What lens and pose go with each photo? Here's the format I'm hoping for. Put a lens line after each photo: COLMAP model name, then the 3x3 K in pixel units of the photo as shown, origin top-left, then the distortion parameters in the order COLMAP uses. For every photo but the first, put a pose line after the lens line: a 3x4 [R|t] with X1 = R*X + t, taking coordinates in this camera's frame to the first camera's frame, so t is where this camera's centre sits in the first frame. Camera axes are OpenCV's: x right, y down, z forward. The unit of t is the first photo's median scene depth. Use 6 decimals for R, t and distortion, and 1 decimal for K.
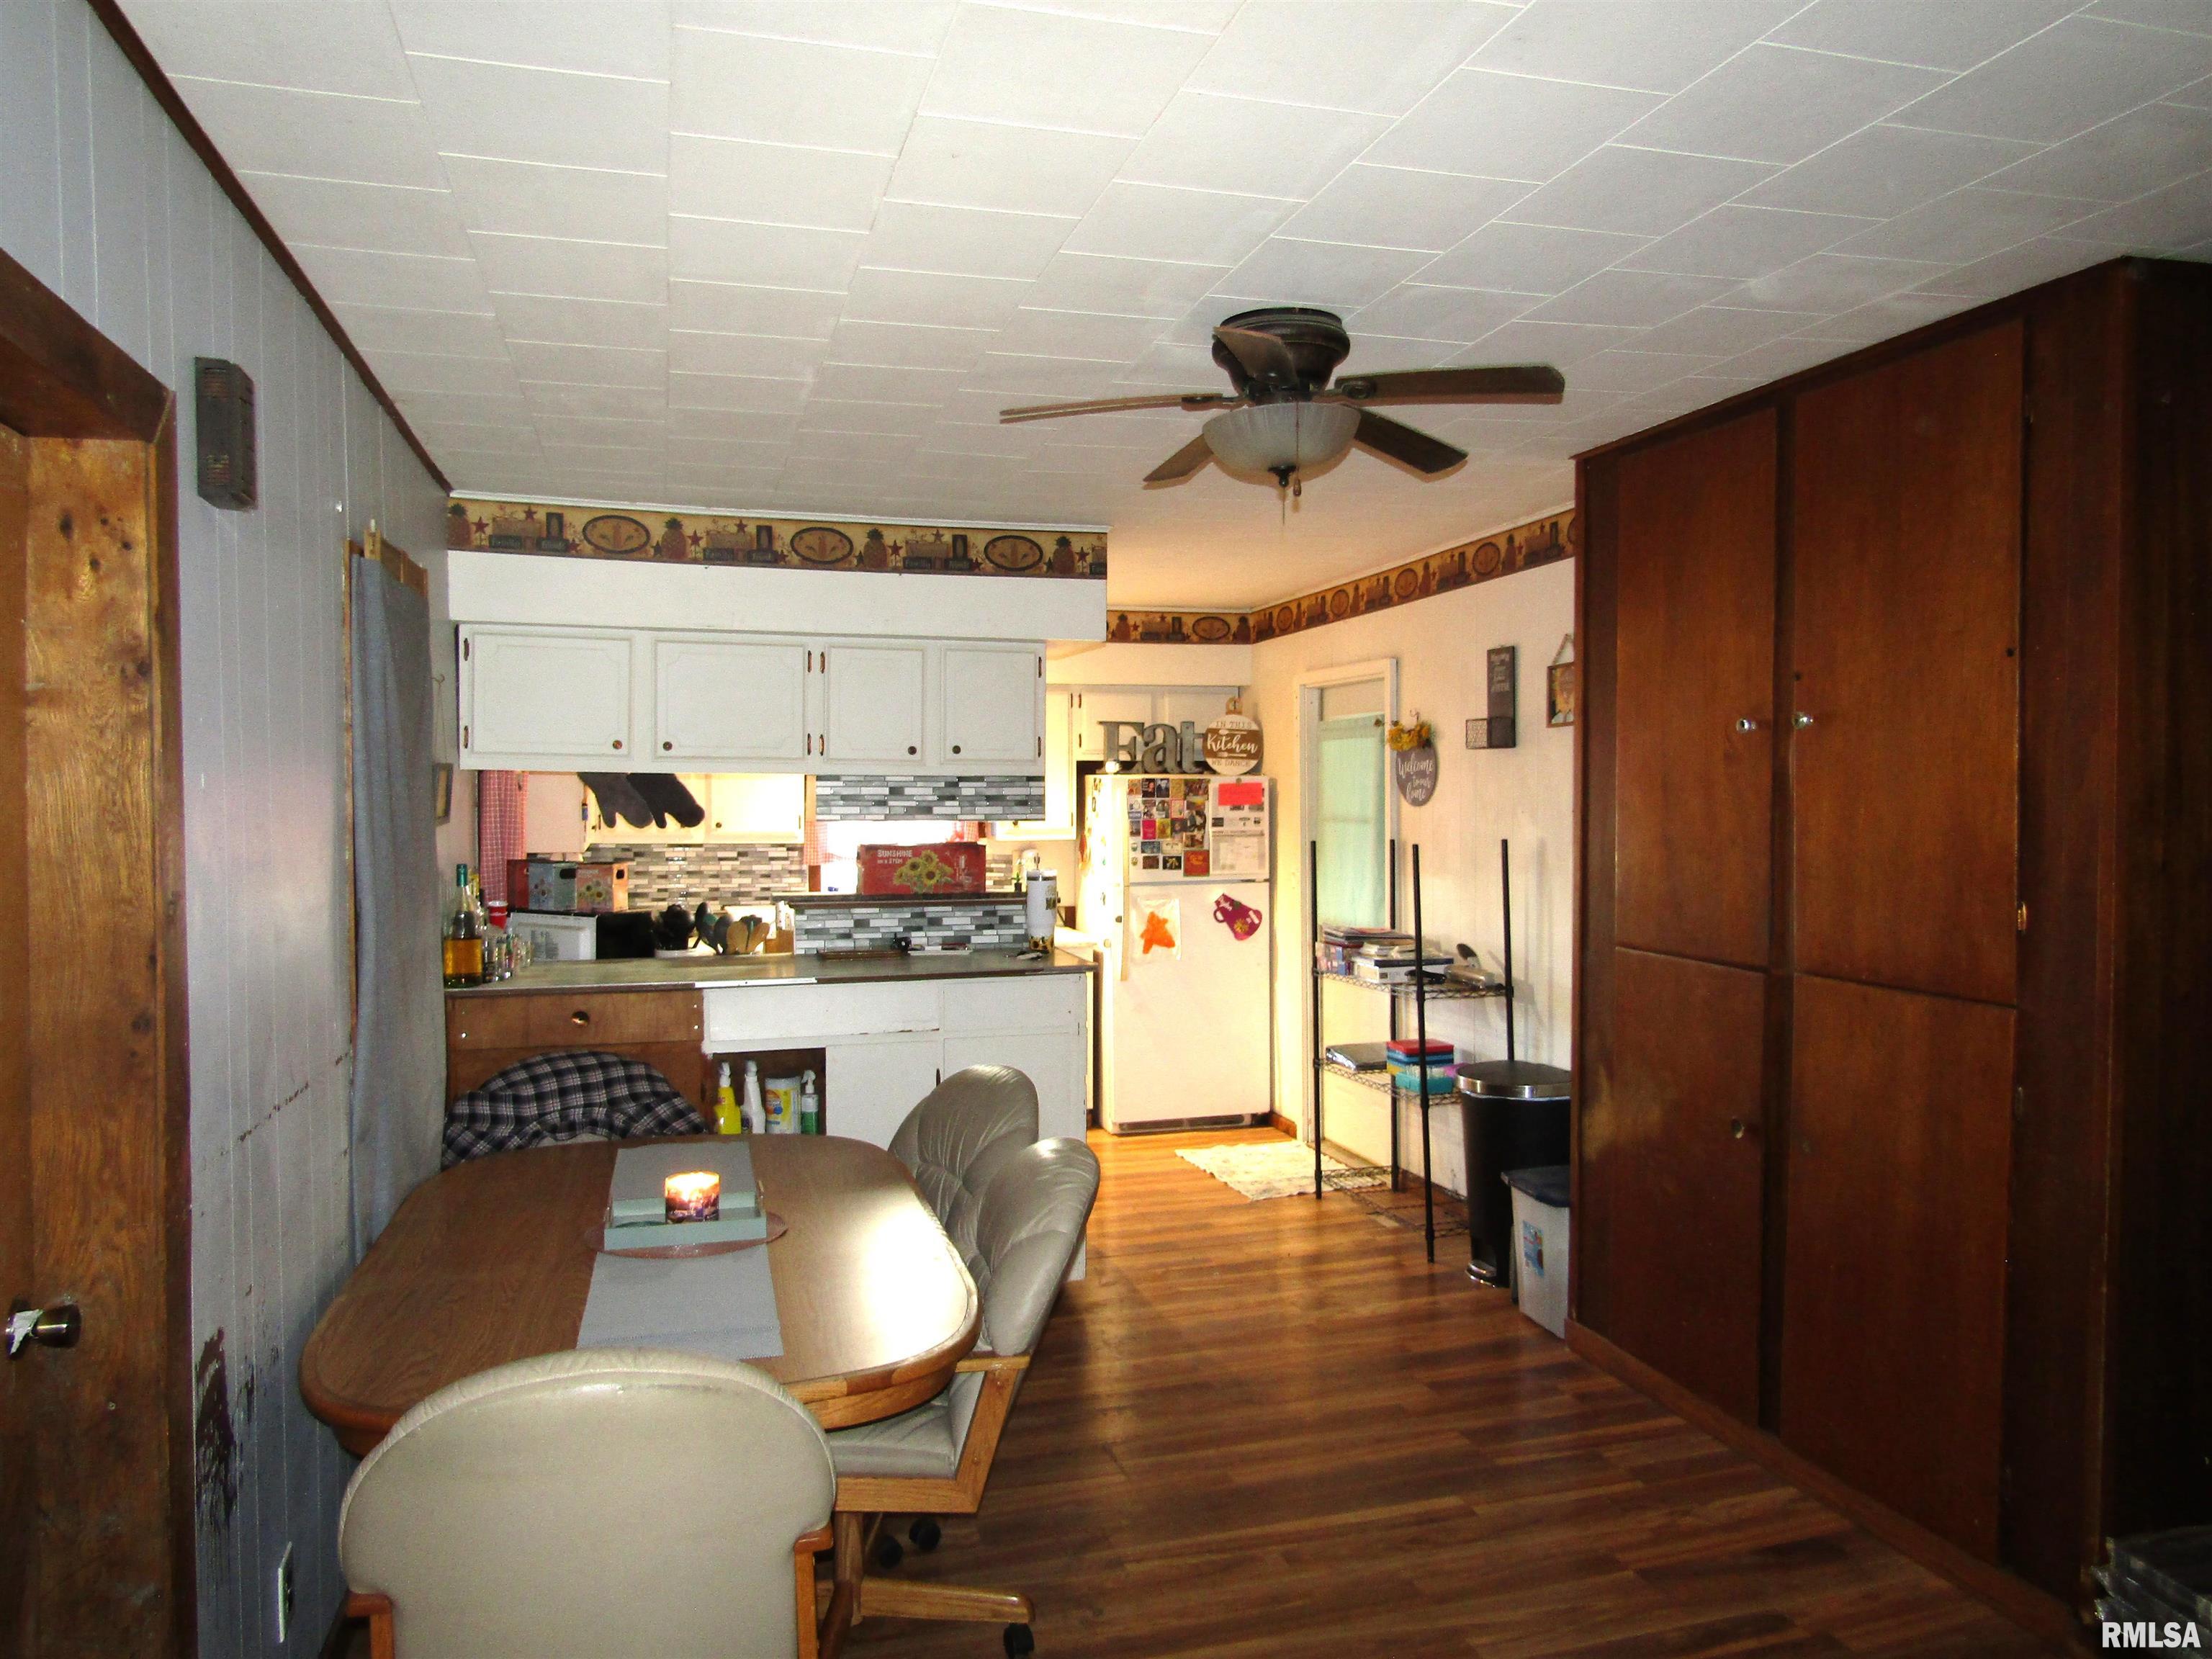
lens RADIAL K [[1615.9, 0, 1106.4], [0, 1615.9, 835.5], [0, 0, 1]] dist [0.010214, 0.005151]
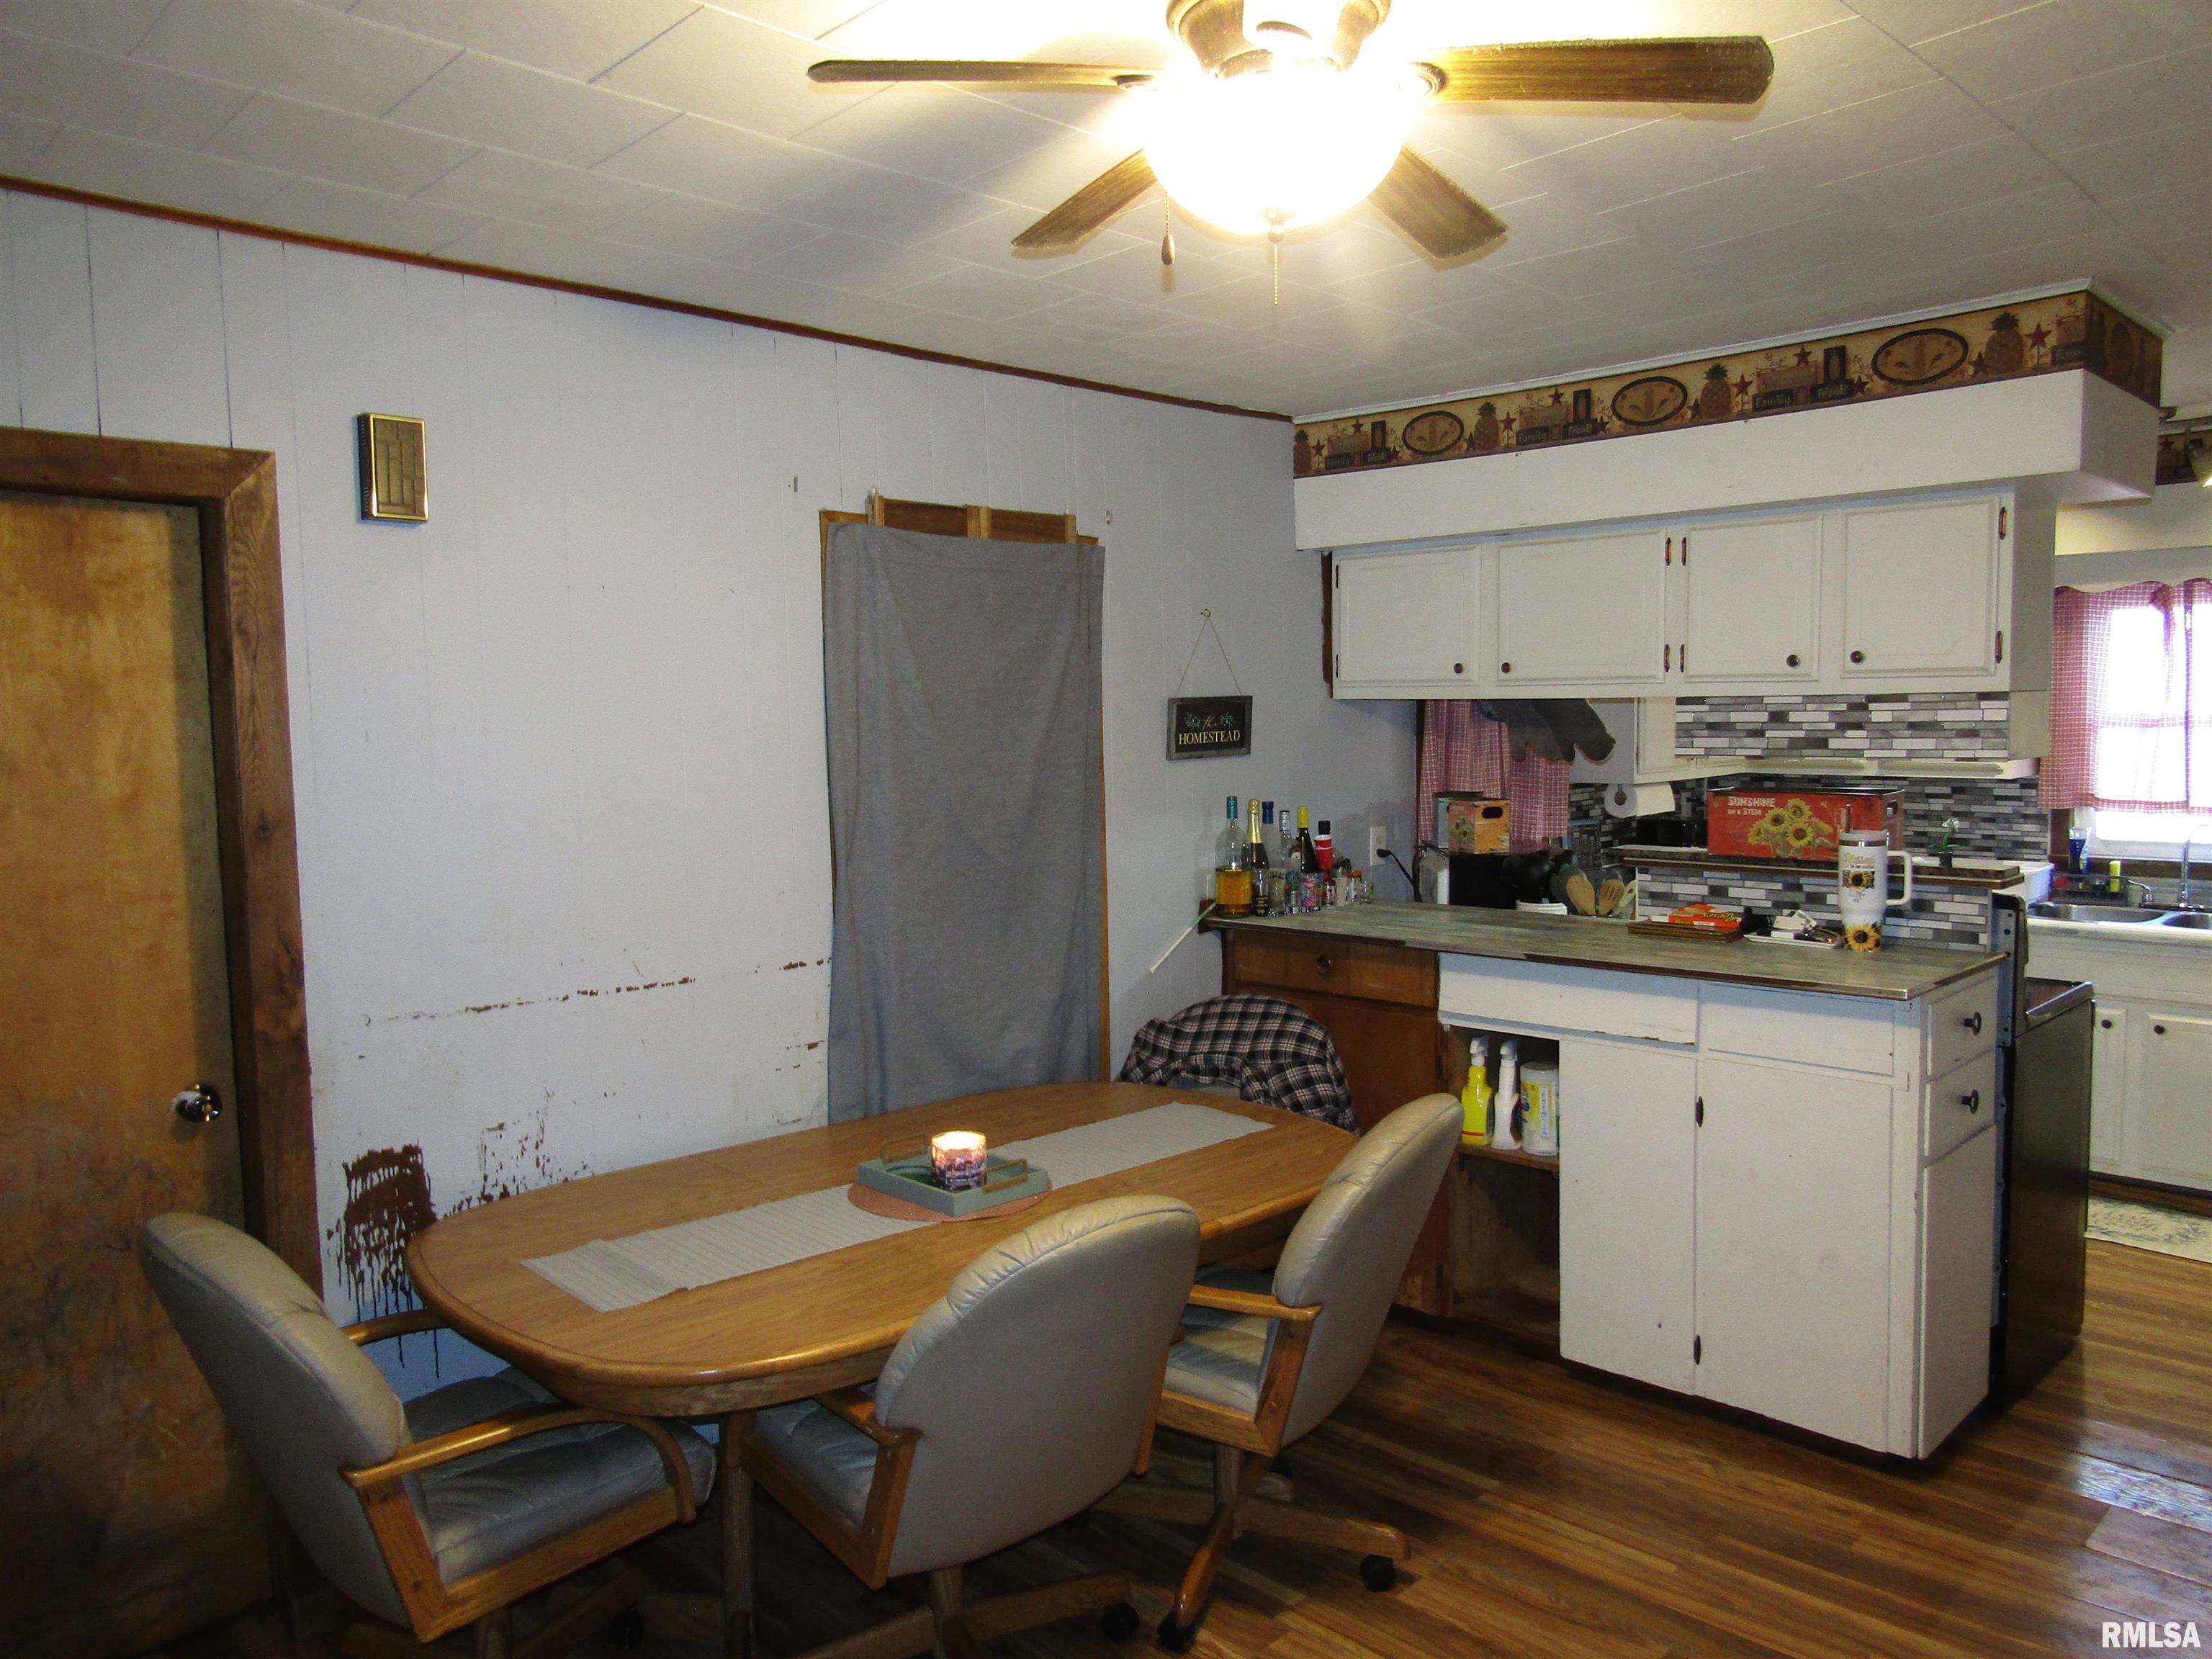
lens RADIAL K [[1616.0, 0, 1097.0], [0, 1616.0, 841.5], [0, 0, 1]] dist [-0.000257, 0.002153]
pose [[0.464723, 0.062340, -0.883259, 0.280024], [-0.007891, 0.997770, 0.066270, -0.012720], [0.885421, -0.023828, 0.464179, 0.282325]]
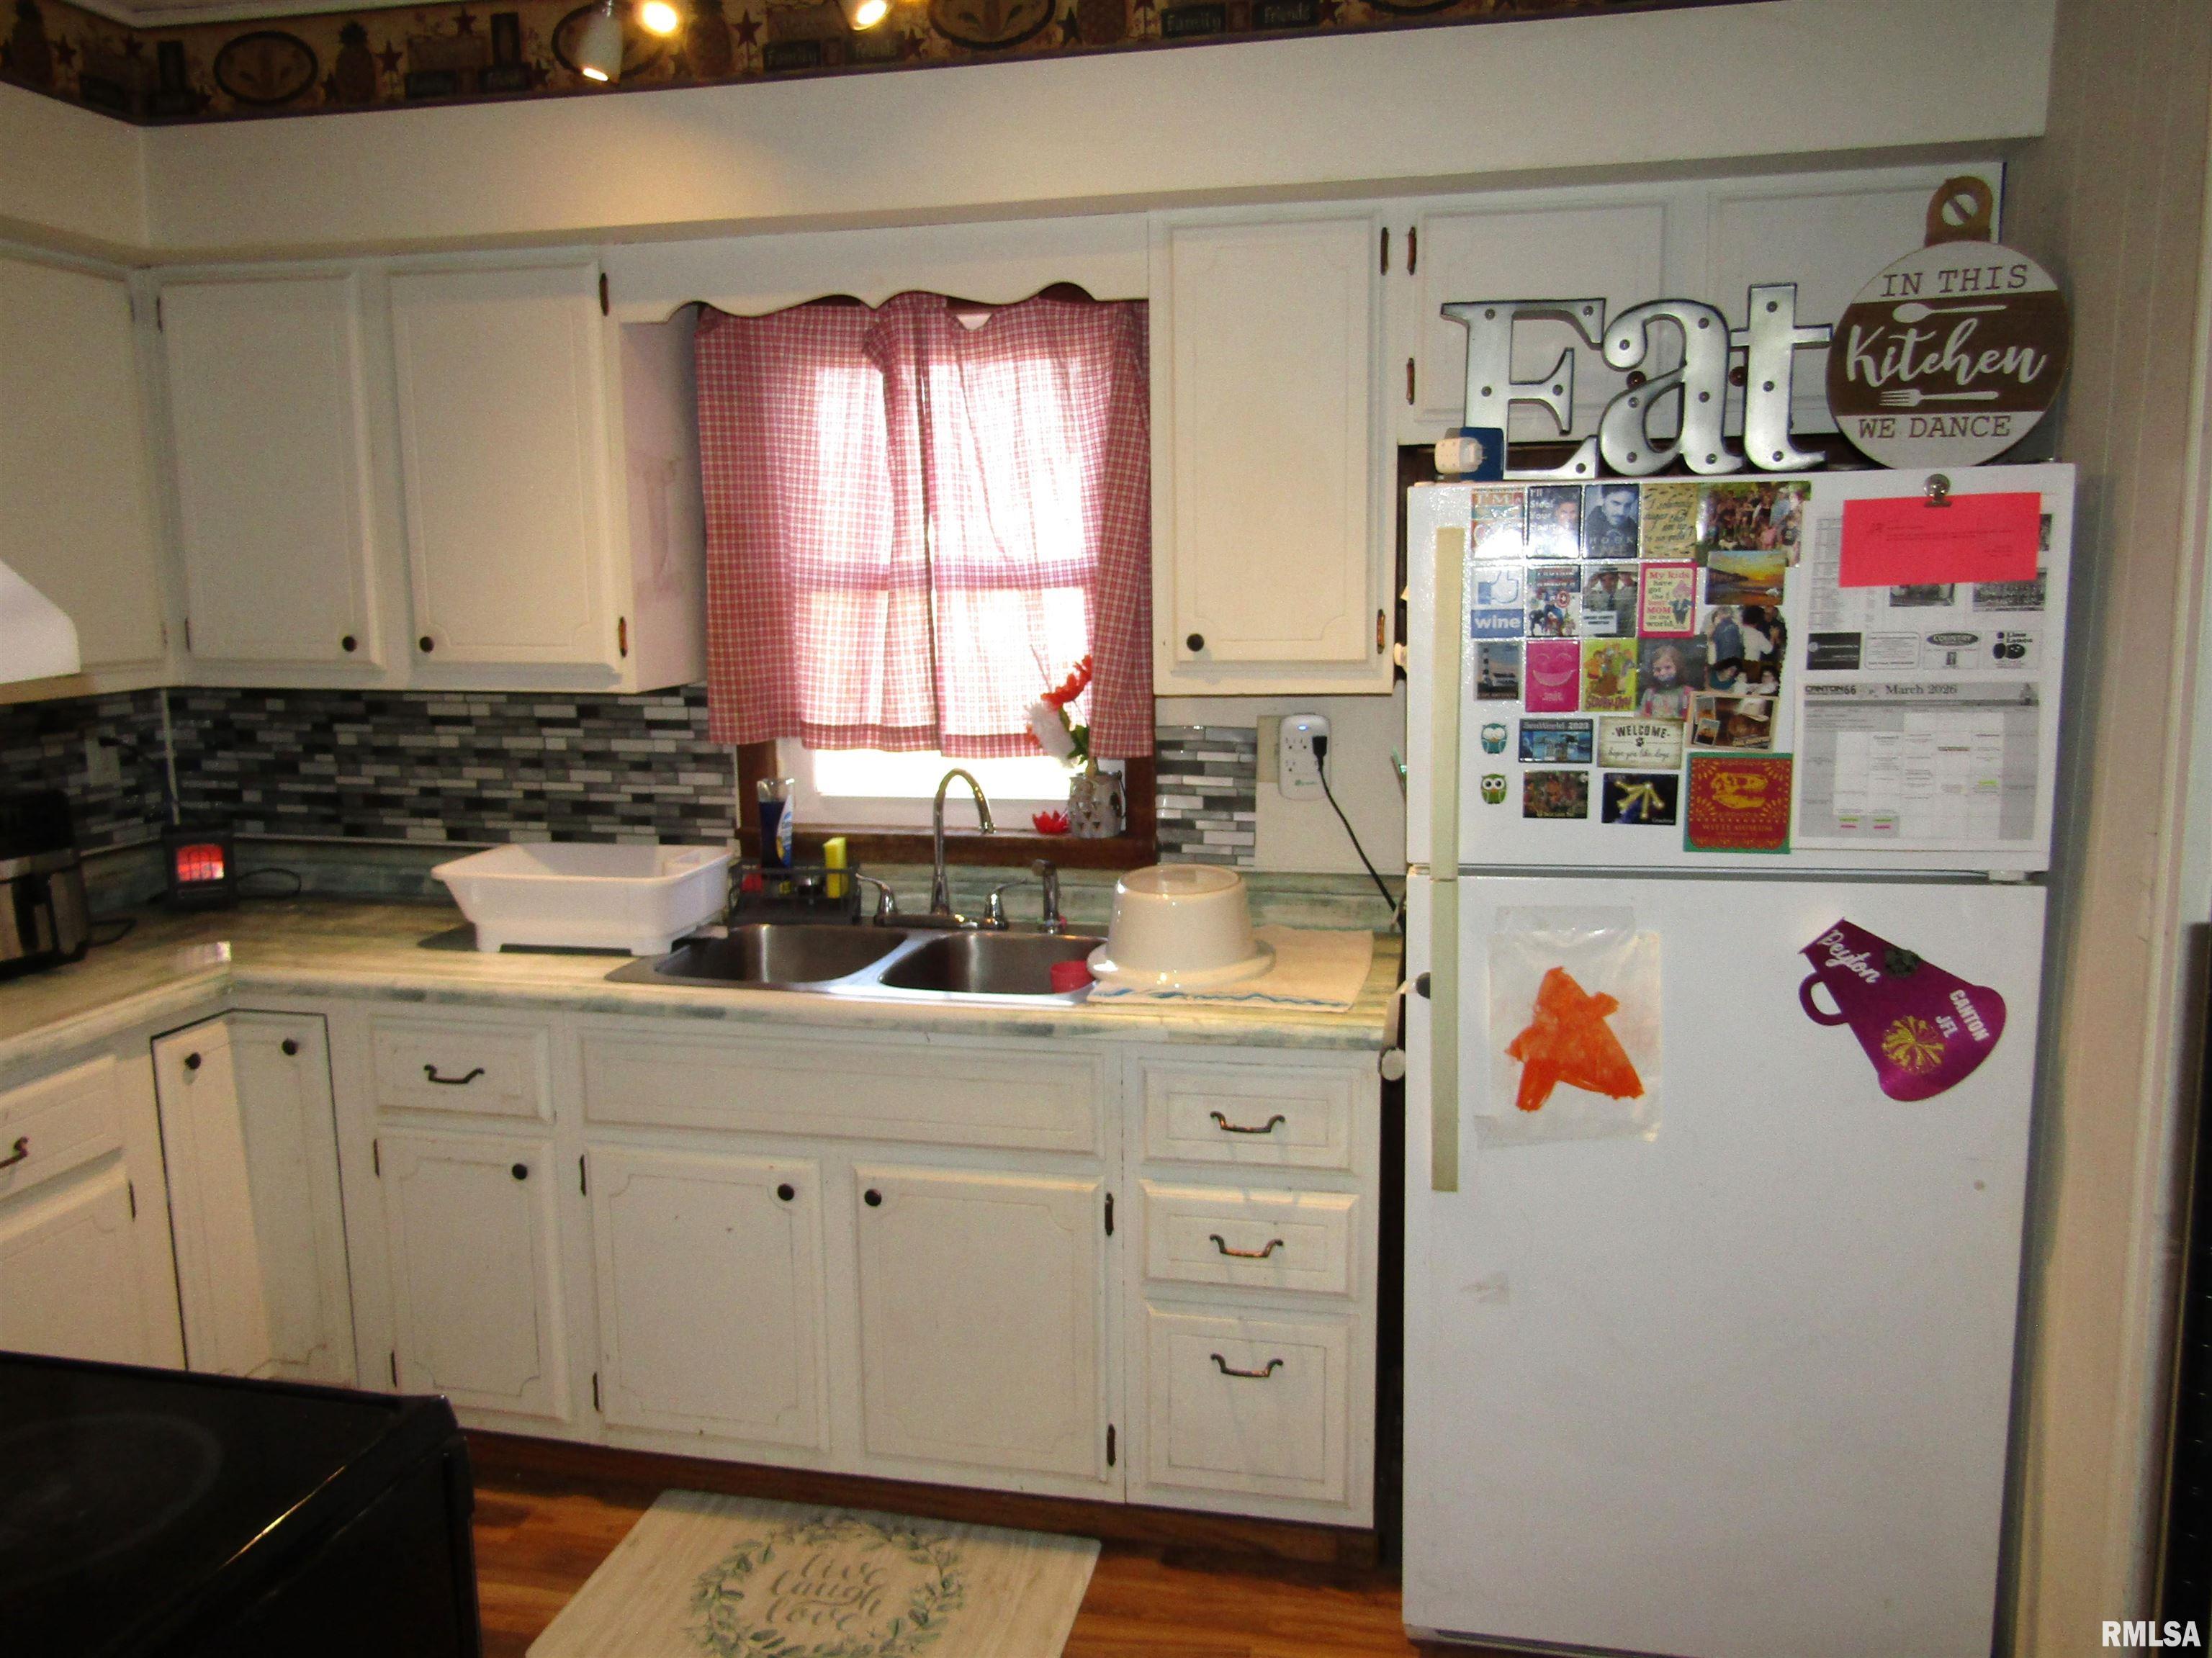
lens RADIAL K [[1615.8, 0, 1114.2], [0, 1615.8, 830.4], [0, 0, 1]] dist [0.010214, 0.005151]
pose [[0.891272, 0.062239, -0.449179, 0.084862], [-0.005122, 0.991855, 0.127270, -0.012237], [0.453441, -0.111132, 0.884331, 0.717919]]
